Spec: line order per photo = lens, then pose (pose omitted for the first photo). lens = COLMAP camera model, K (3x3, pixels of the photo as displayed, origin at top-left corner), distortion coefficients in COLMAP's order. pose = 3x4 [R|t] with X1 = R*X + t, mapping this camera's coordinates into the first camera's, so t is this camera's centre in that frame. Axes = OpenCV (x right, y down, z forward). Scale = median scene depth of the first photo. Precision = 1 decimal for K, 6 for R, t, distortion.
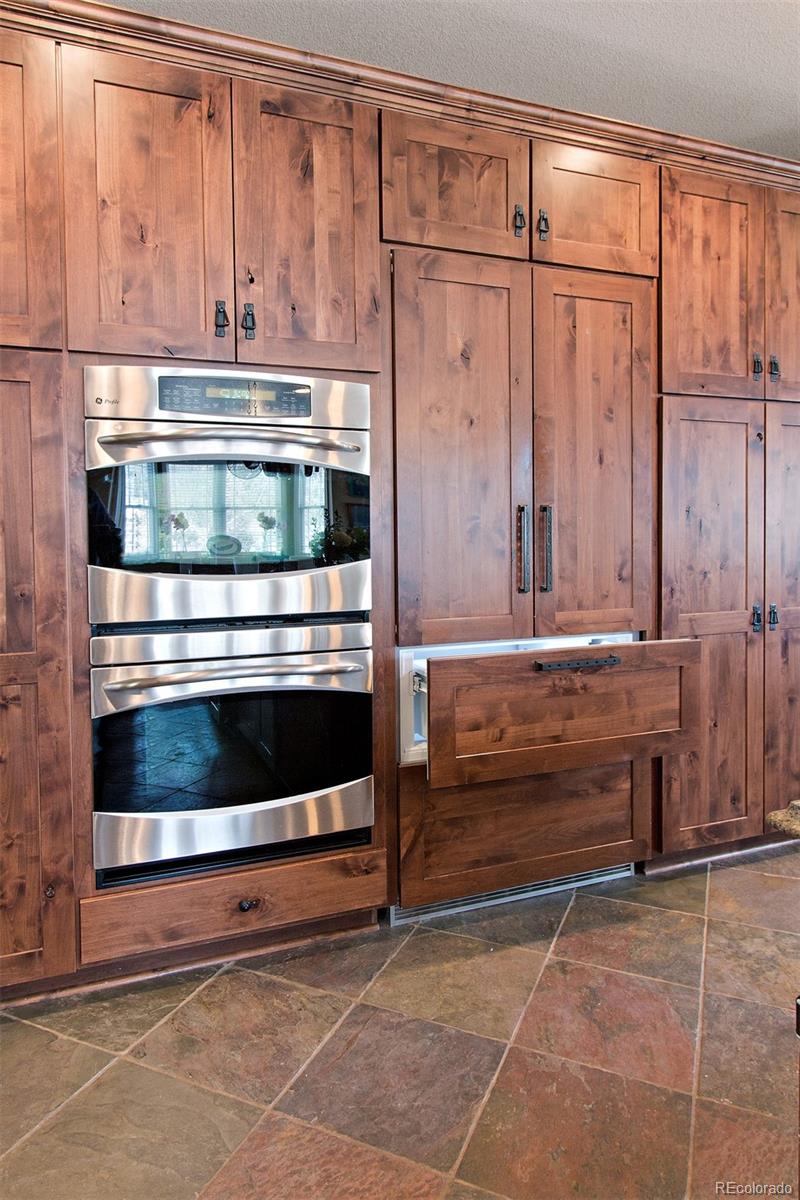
lens RADIAL K [[727.1, 0, 380.7], [0, 727.1, 553.4], [0, 0, 1]] dist [0.004770, -0.003433]
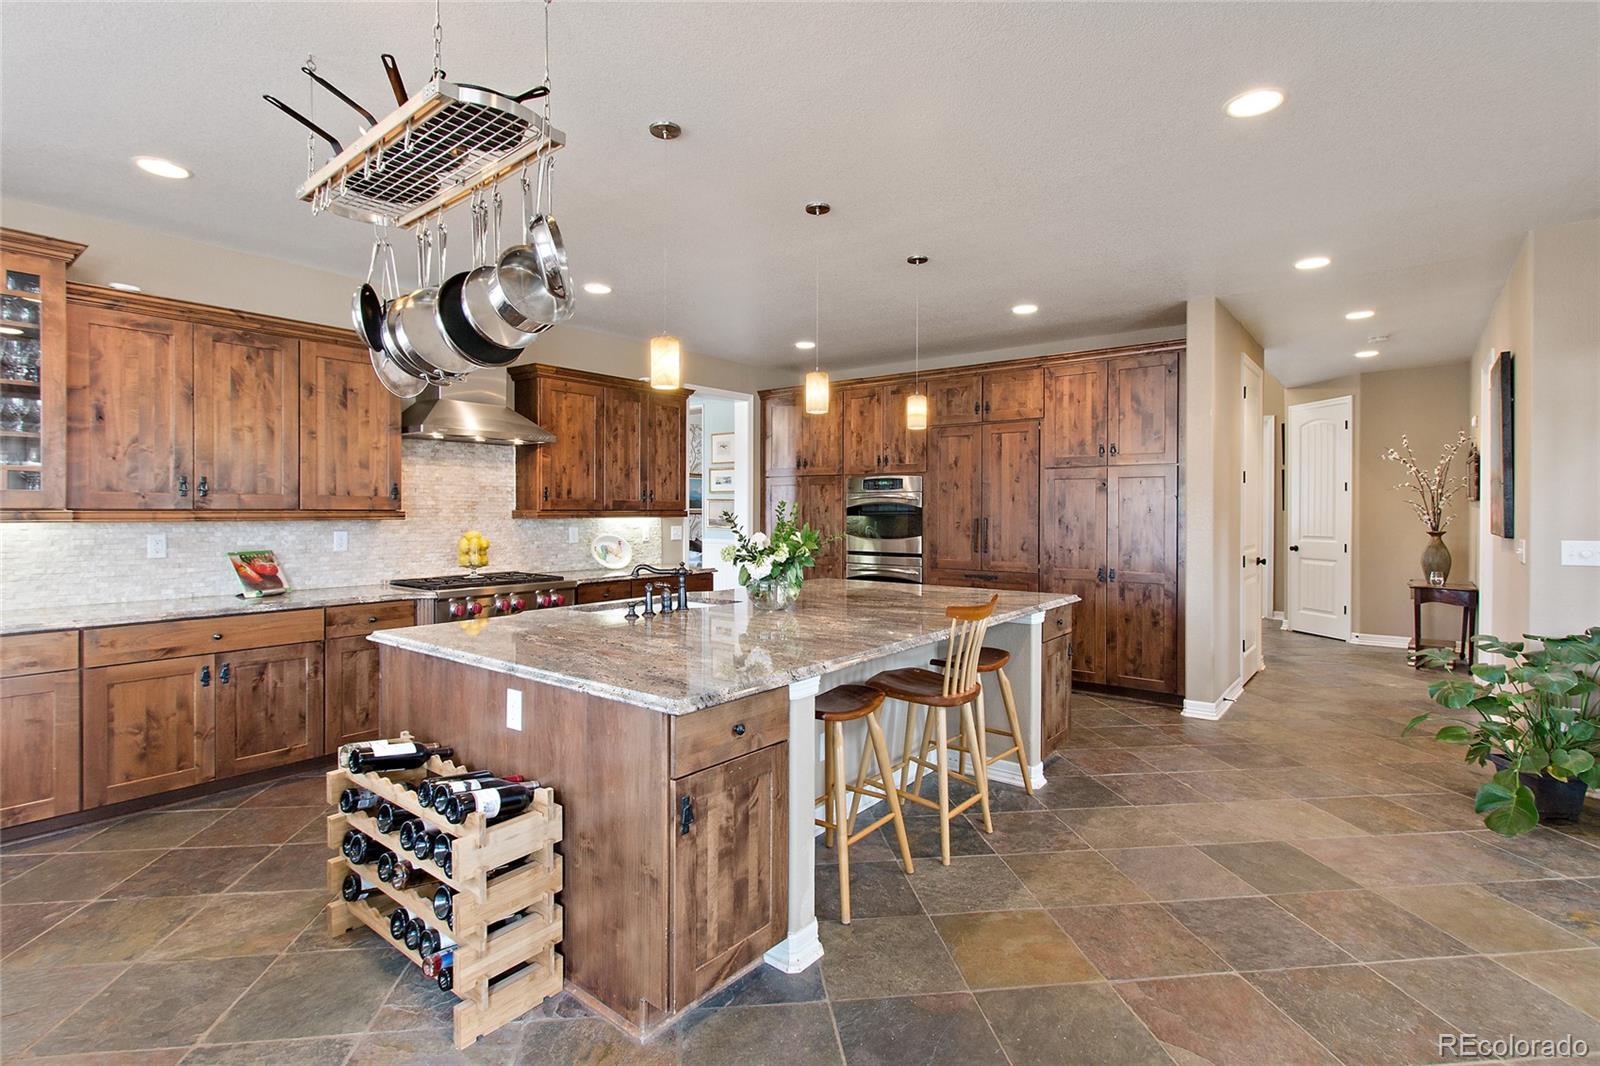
lens RADIAL K [[755.1, 0, 789.2], [0, 755.1, 521.9], [0, 0, 1]] dist [0.004793, -0.001300]
pose [[0.519052, 0.024119, -0.854402, 2.165652], [-0.030493, 0.999488, 0.009690, -0.058992], [0.854199, 0.021023, 0.519521, -0.965890]]
